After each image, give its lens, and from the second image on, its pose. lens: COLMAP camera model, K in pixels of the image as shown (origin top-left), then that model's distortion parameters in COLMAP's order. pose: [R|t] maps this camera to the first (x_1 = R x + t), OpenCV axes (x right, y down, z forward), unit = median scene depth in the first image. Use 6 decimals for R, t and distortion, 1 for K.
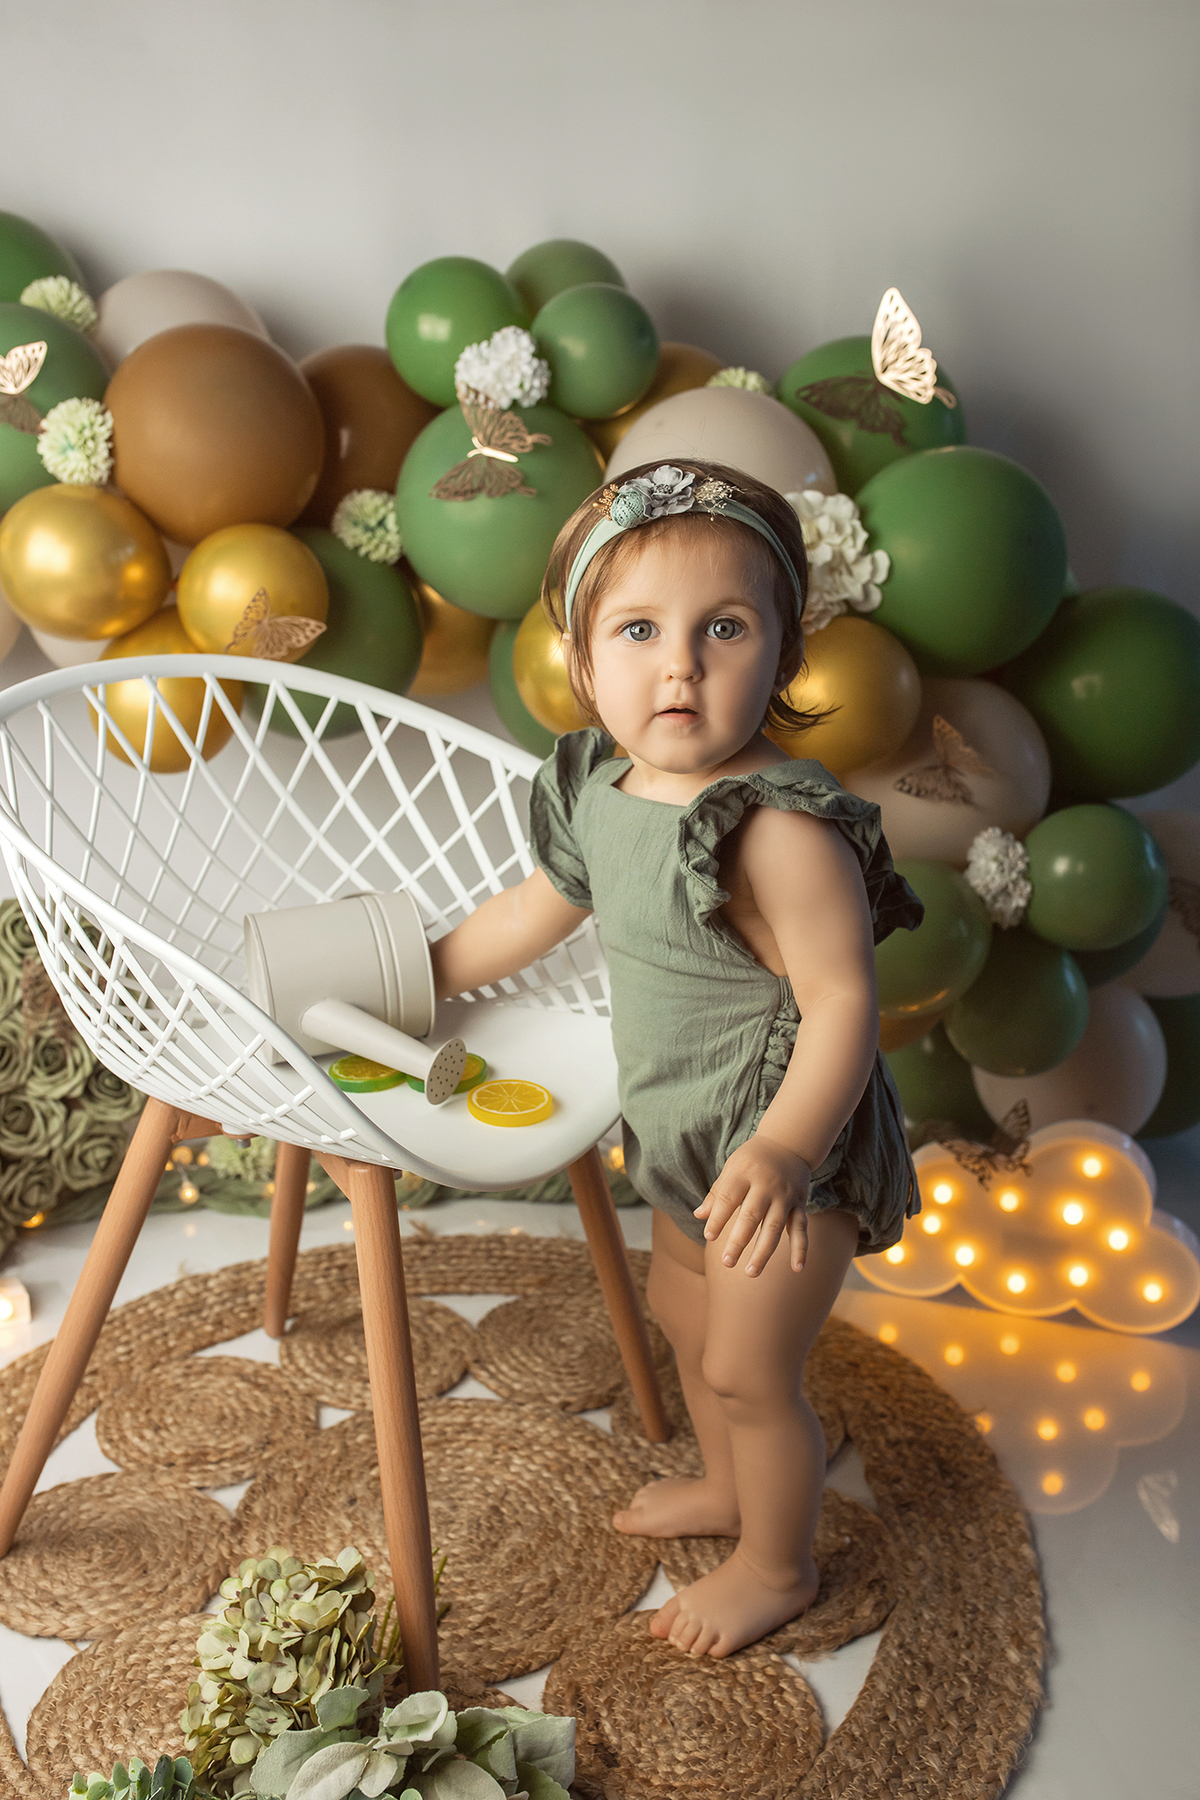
lens RADIAL K [[1834.7, 0, 597.6], [0, 1834.7, 902.5], [0, 0, 1]] dist [-0.006650, 0.000000]
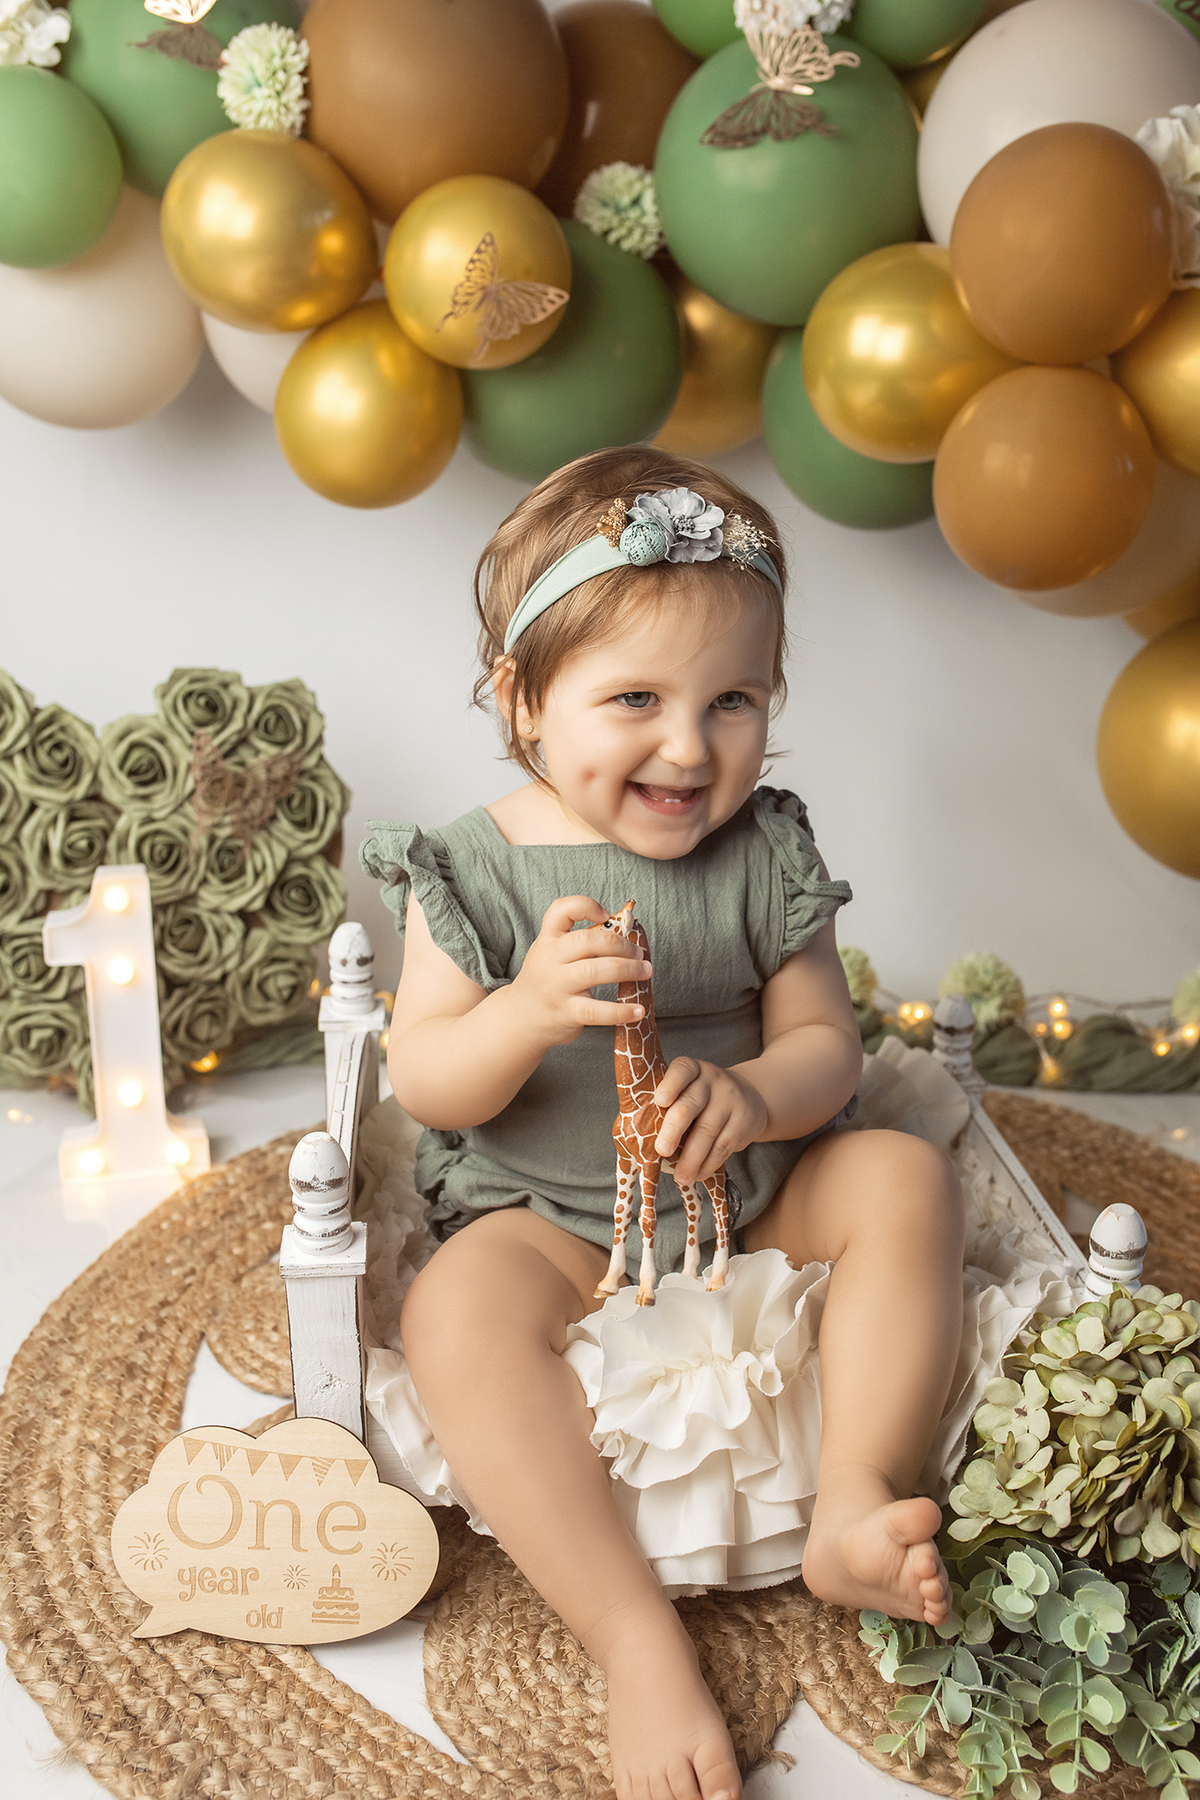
lens RADIAL K [[1834.7, 0, 604.0], [0, 1834.7, 899.0], [0, 0, 1]] dist [-0.006650, 0.000000]
pose [[0.993474, 0.018692, -0.112513, -0.037209], [-0.017670, 0.999793, 0.010072, 0.094565], [0.112678, -0.008018, 0.993599, 0.205463]]
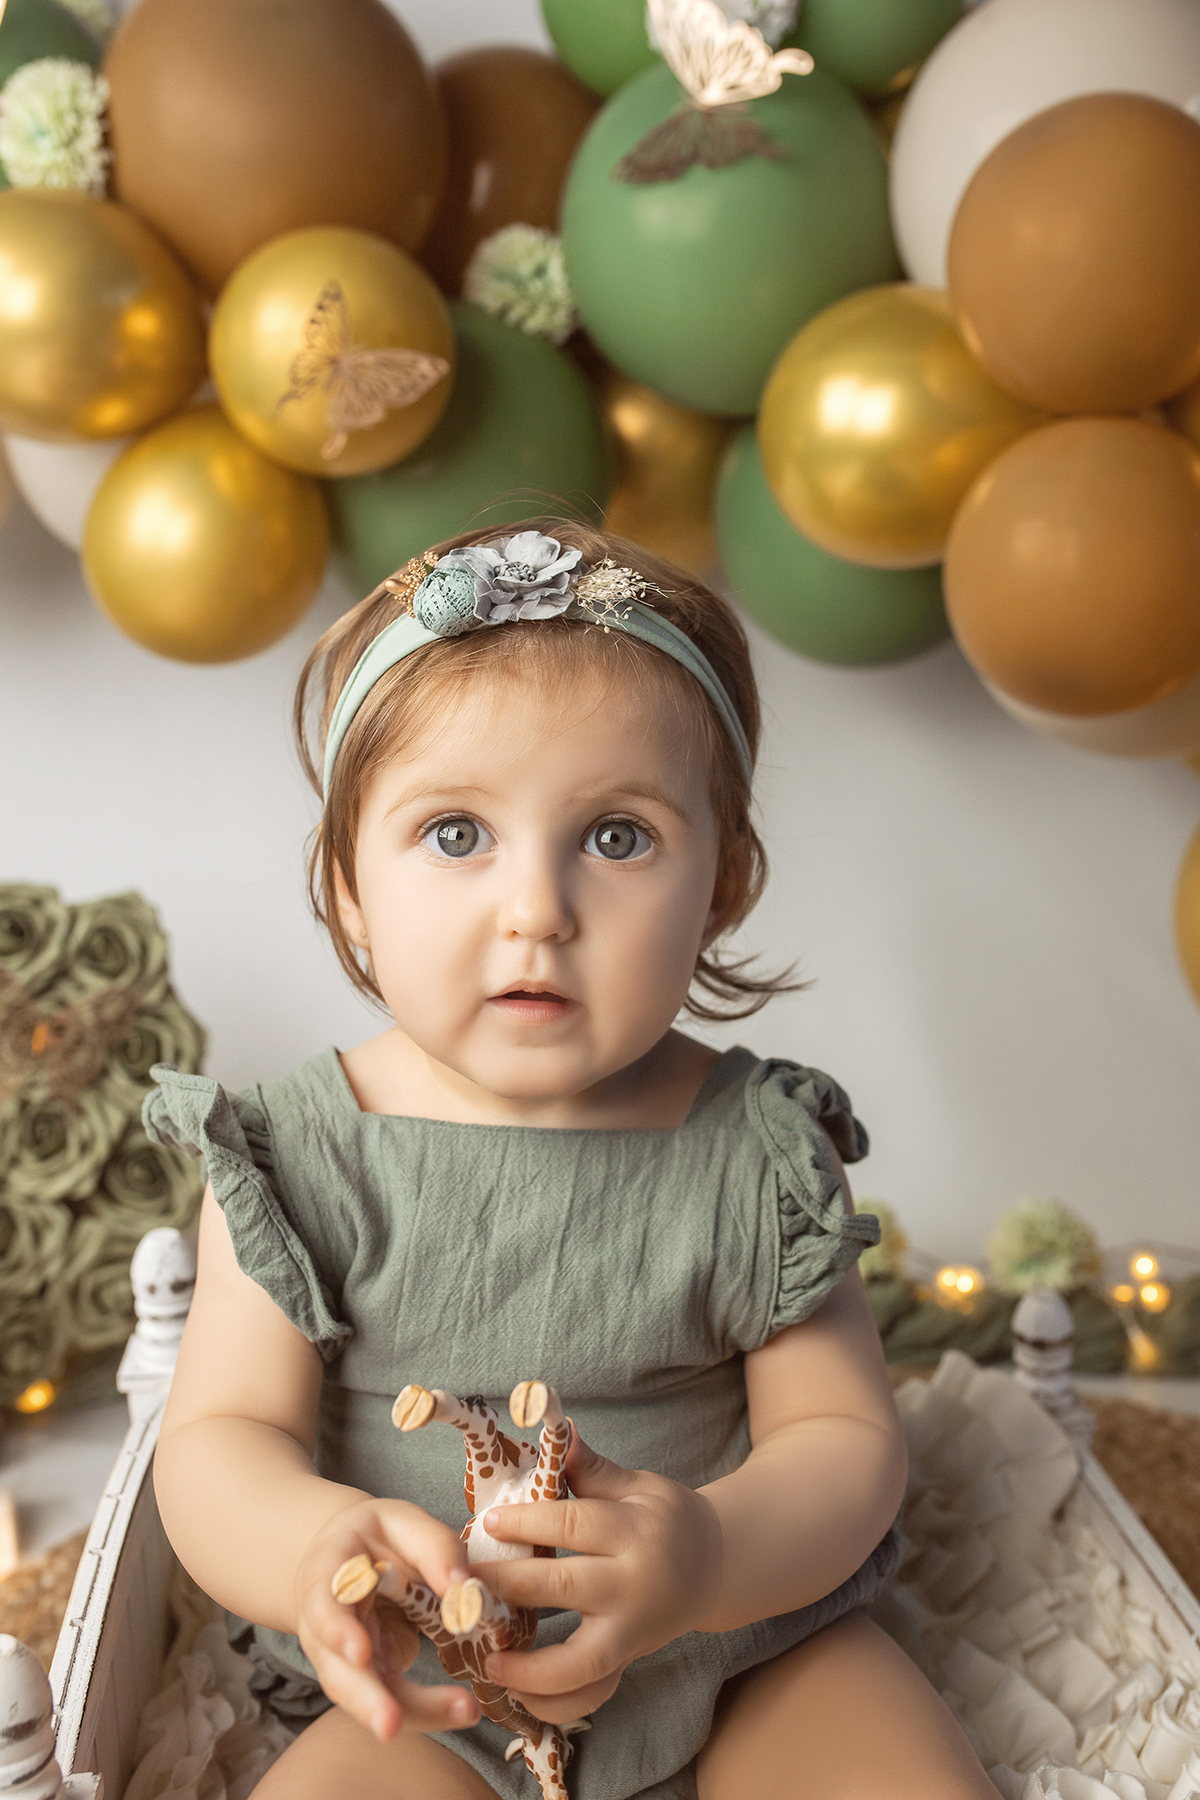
lens RADIAL K [[1834.7, 0, 597.6], [0, 1834.7, 887.5], [0, 0, 1]] dist [-0.006650, 0.000000]
pose [[0.993152, -0.044879, -0.107864, -0.040004], [0.032548, 0.993007, -0.113479, 0.082380], [0.112202, 0.109191, 0.987668, 0.410639]]
